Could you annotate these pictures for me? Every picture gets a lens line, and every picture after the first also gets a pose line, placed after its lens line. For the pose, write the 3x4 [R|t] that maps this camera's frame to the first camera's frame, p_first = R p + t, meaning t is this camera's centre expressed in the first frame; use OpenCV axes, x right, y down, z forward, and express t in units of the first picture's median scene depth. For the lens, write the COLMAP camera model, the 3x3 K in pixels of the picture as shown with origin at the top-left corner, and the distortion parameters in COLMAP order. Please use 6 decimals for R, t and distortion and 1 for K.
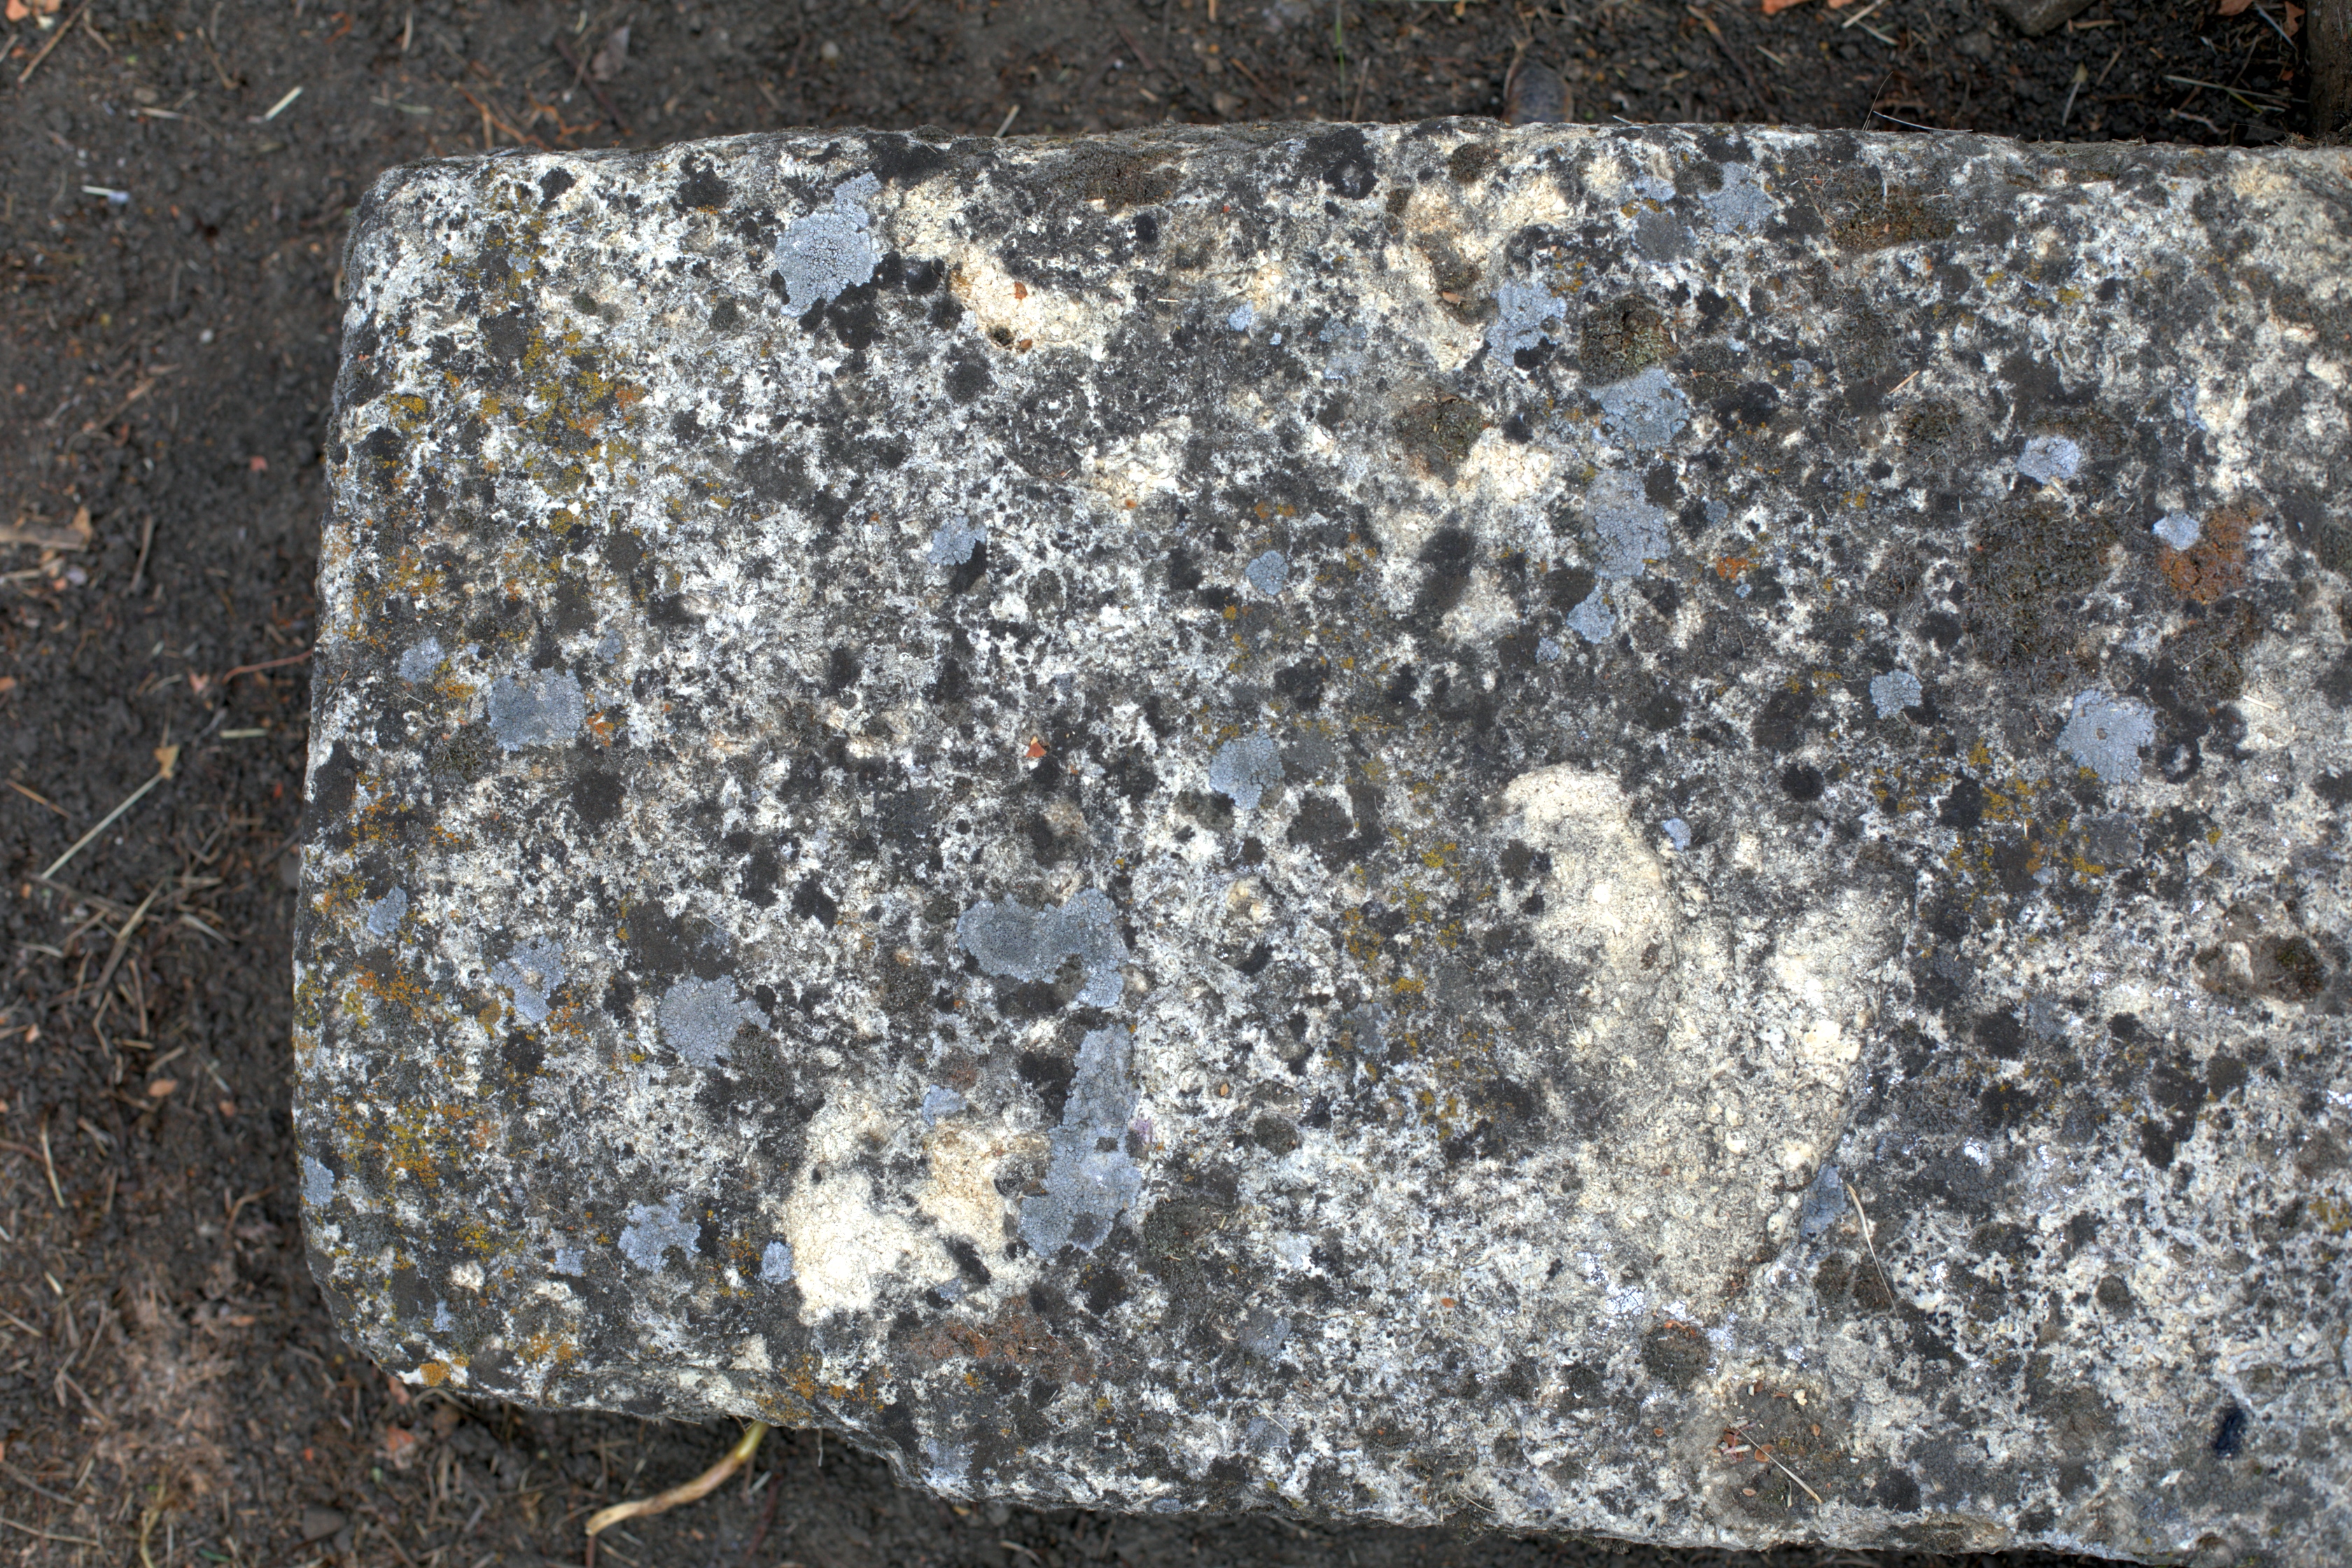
lens RADIAL K [[3509.5, 0, 1176.0], [0, 3509.5, 784.0], [0, 0, 1]] dist [-0.173299, 0.122670]
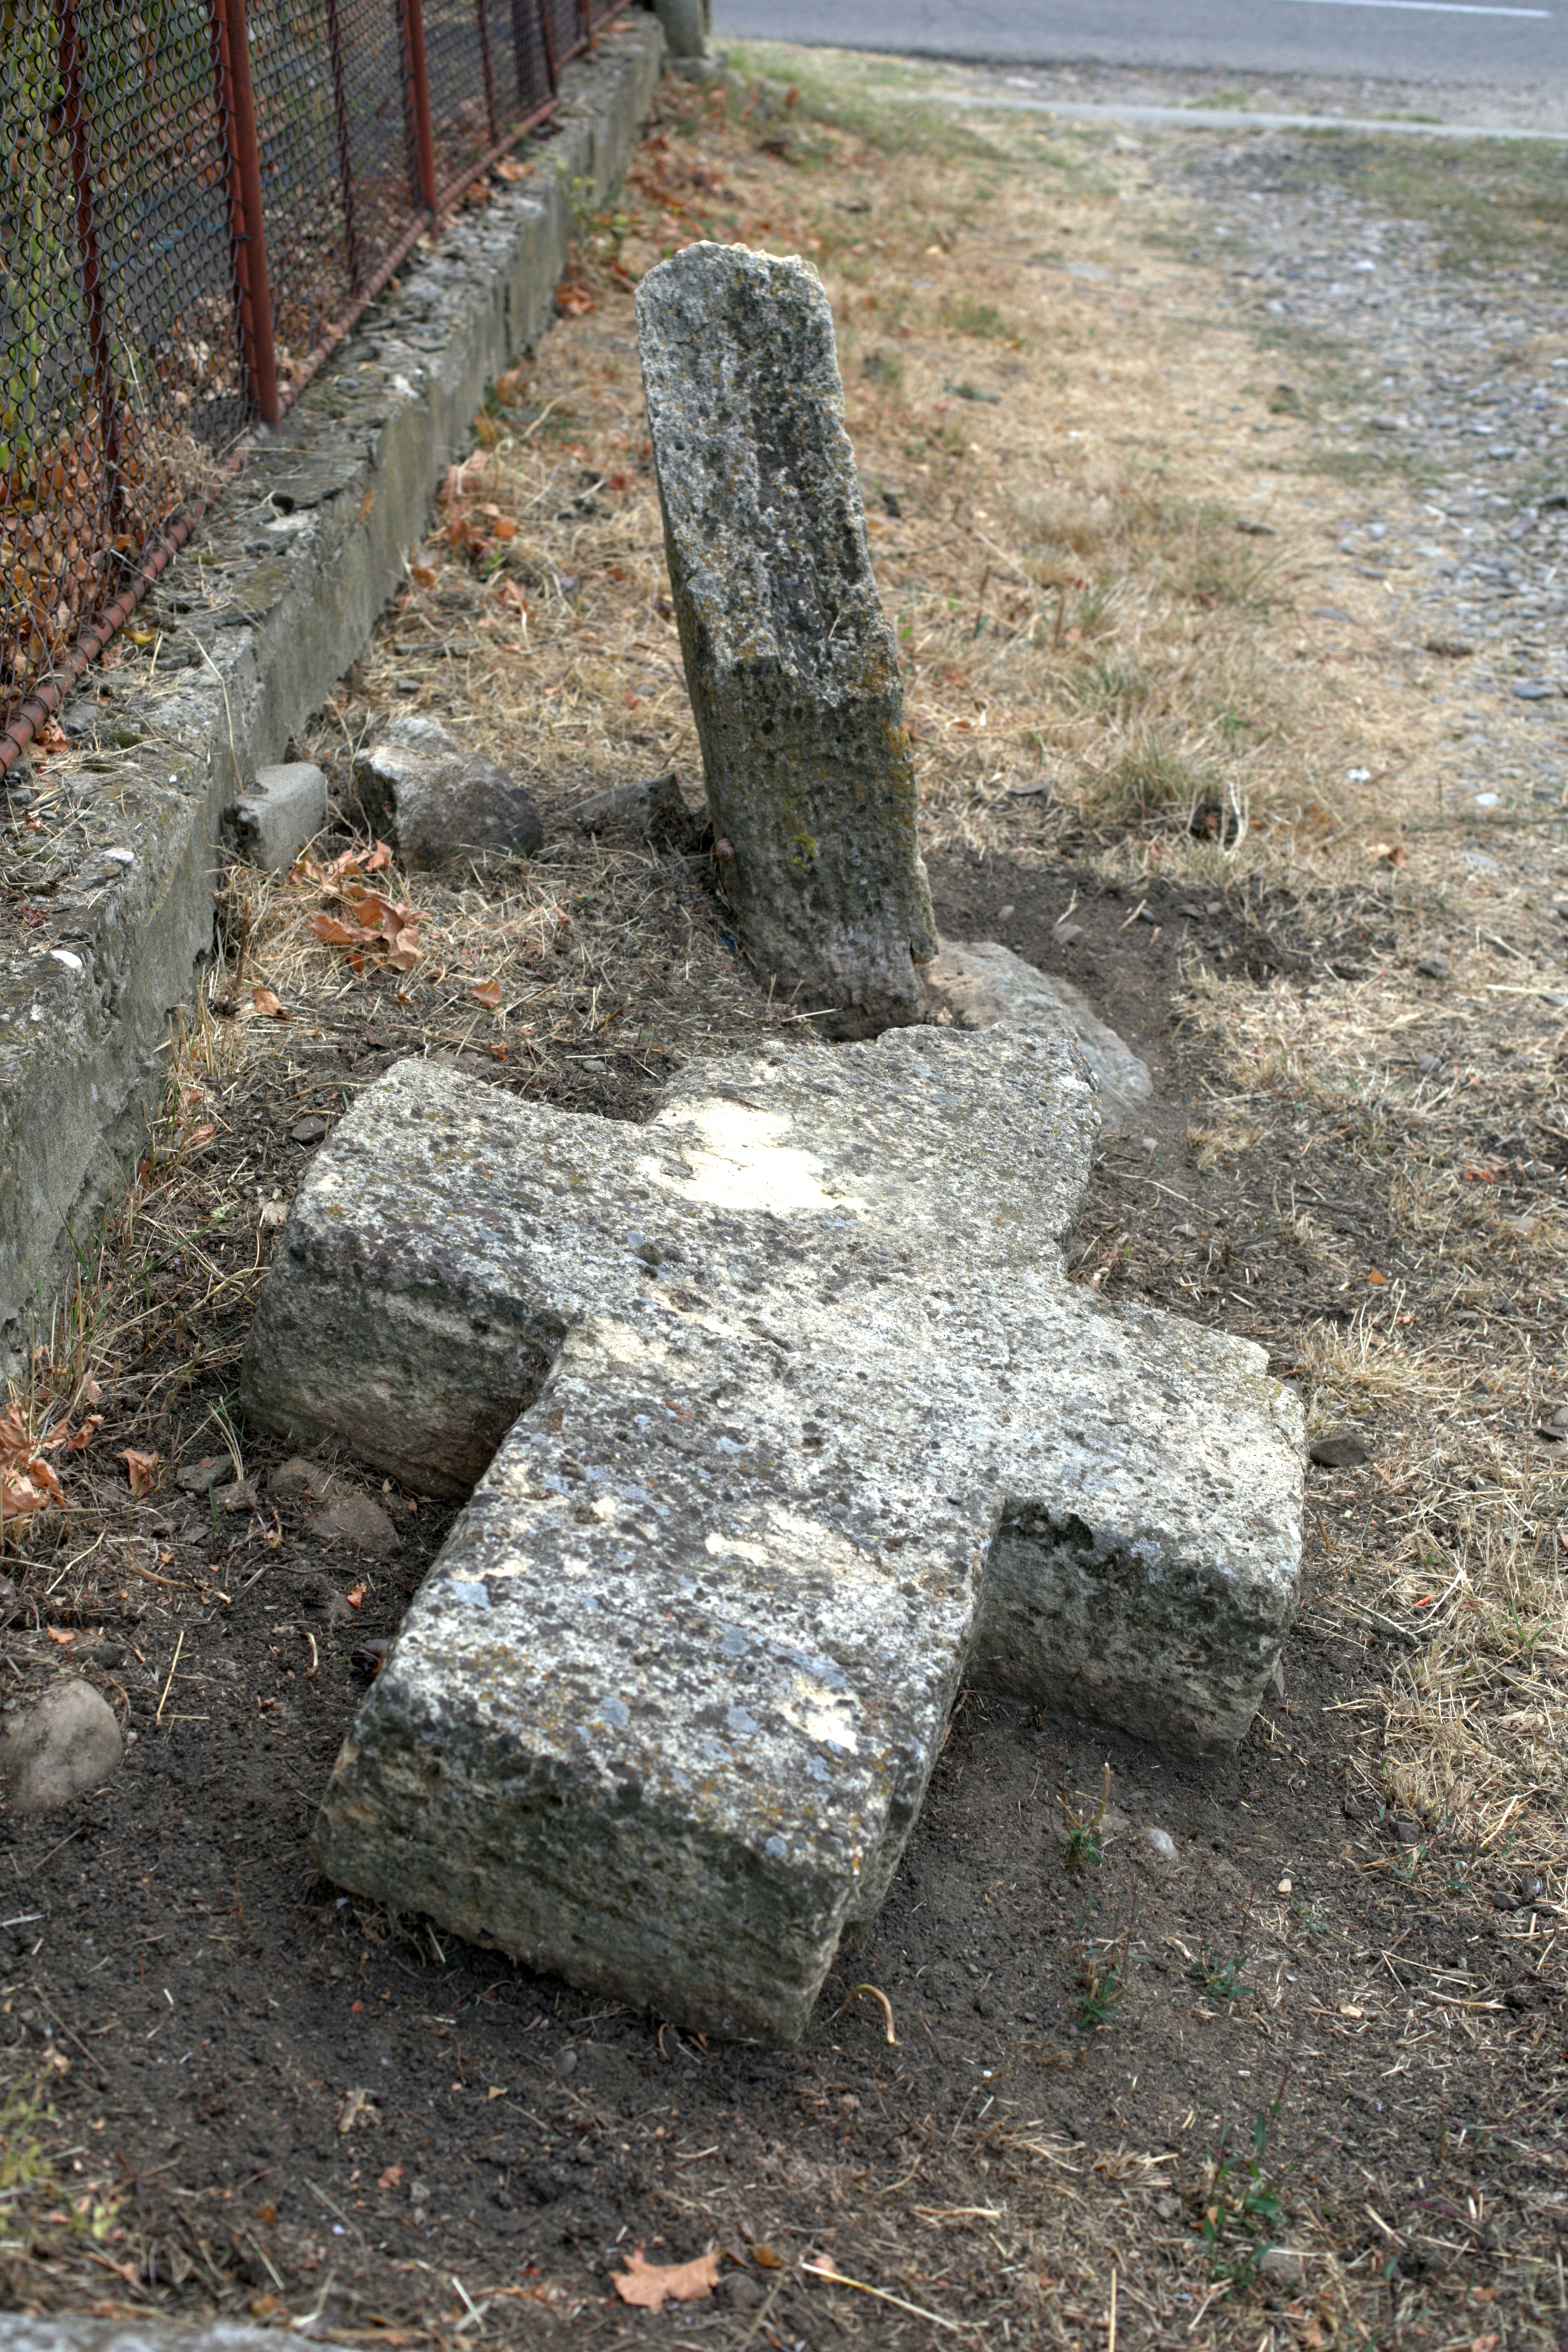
lens RADIAL K [[3401.7, 0, 784.0], [0, 3401.7, 1176.0], [0, 0, 1]] dist [-0.174400, 0.010136]
pose [[0.122101, -0.259886, 0.957889, -2.424269], [0.944529, 0.326893, -0.031708, 0.045630], [-0.304887, 0.908625, 0.285384, -0.069401]]
